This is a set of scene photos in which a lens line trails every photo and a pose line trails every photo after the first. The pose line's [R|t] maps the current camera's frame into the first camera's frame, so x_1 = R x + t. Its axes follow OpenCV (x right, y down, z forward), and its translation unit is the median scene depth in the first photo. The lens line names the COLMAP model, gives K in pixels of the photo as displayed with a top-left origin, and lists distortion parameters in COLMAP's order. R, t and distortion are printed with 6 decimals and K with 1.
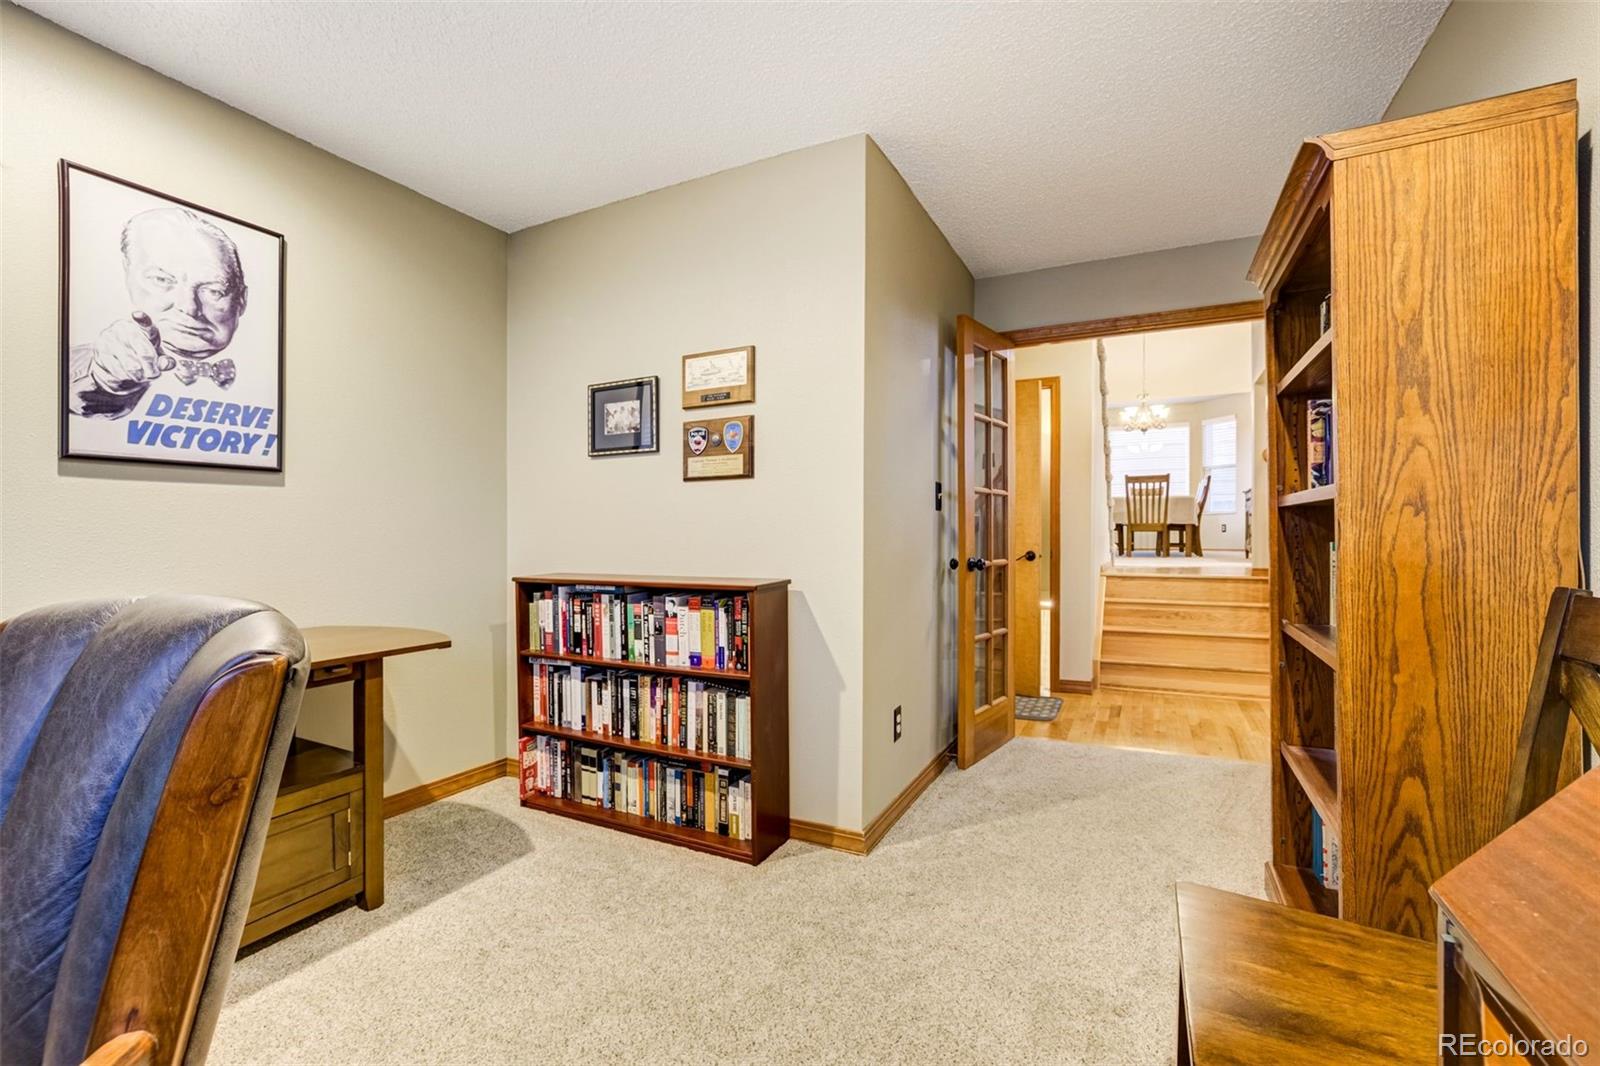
lens RADIAL K [[689.1, 0, 801.0], [0, 689.1, 528.3], [0, 0, 1]] dist [-0.031141, 0.007729]
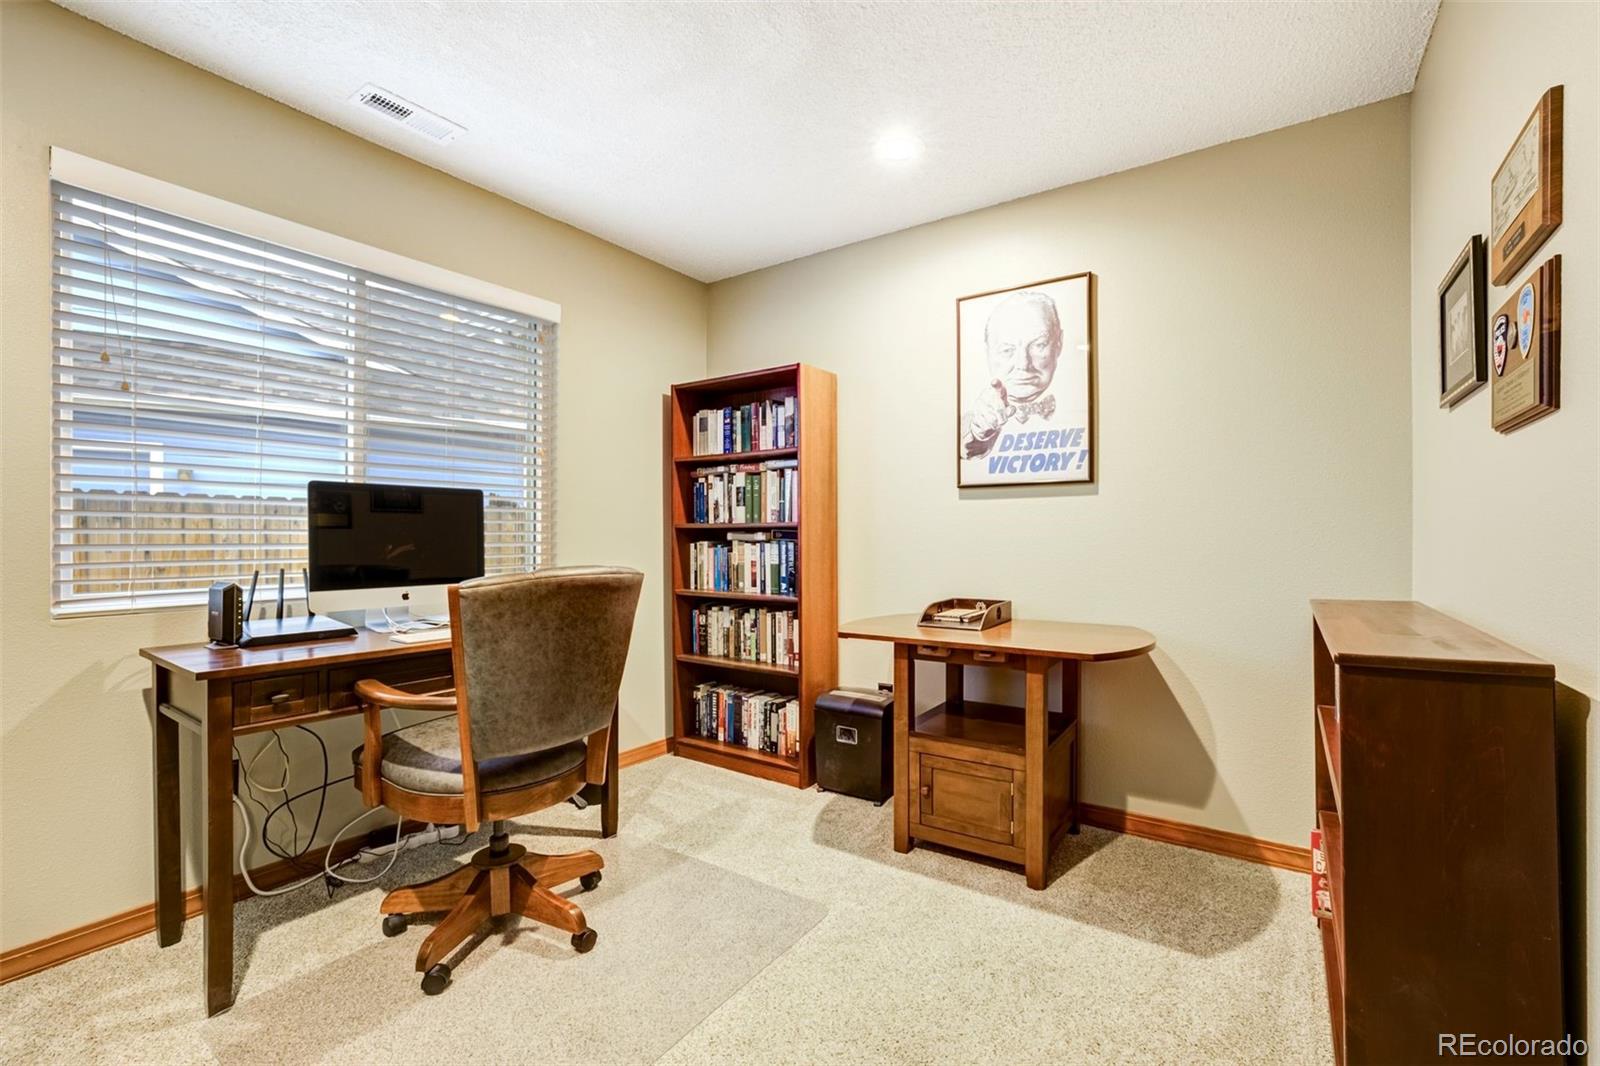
lens RADIAL K [[689.1, 0, 801.0], [0, 689.1, 528.3], [0, 0, 1]] dist [-0.031141, 0.007729]
pose [[-0.140198, -0.015285, -0.990006, 0.460677], [0.003492, 0.999867, -0.015932, 0.010811], [0.990117, -0.005691, -0.140126, 0.743261]]
